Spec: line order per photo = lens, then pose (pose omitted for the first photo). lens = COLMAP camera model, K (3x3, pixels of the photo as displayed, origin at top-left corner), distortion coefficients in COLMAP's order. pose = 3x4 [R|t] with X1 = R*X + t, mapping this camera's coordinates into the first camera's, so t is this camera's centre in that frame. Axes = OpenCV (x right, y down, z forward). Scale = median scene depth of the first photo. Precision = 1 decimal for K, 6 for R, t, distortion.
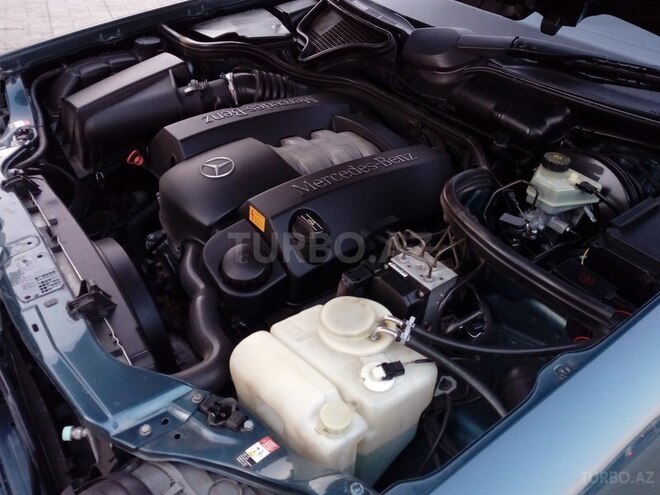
lens RADIAL K [[538.7, 0, 346.9], [0, 538.7, 239.8], [0, 0, 1]] dist [0.057824, -0.098487]
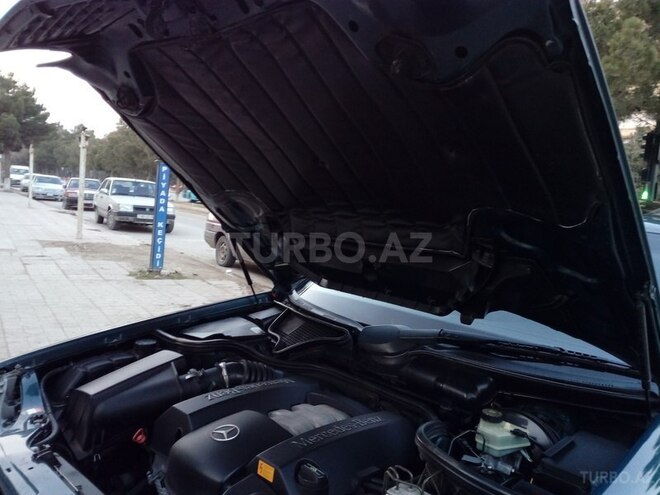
lens RADIAL K [[538.7, 0, 331.9], [0, 538.7, 249.0], [0, 0, 1]] dist [0.057824, -0.098487]
pose [[0.990961, -0.001100, 0.134148, -0.143398], [0.070402, 0.855465, -0.513052, 0.131592], [-0.114195, 0.517859, 0.847810, -0.226251]]
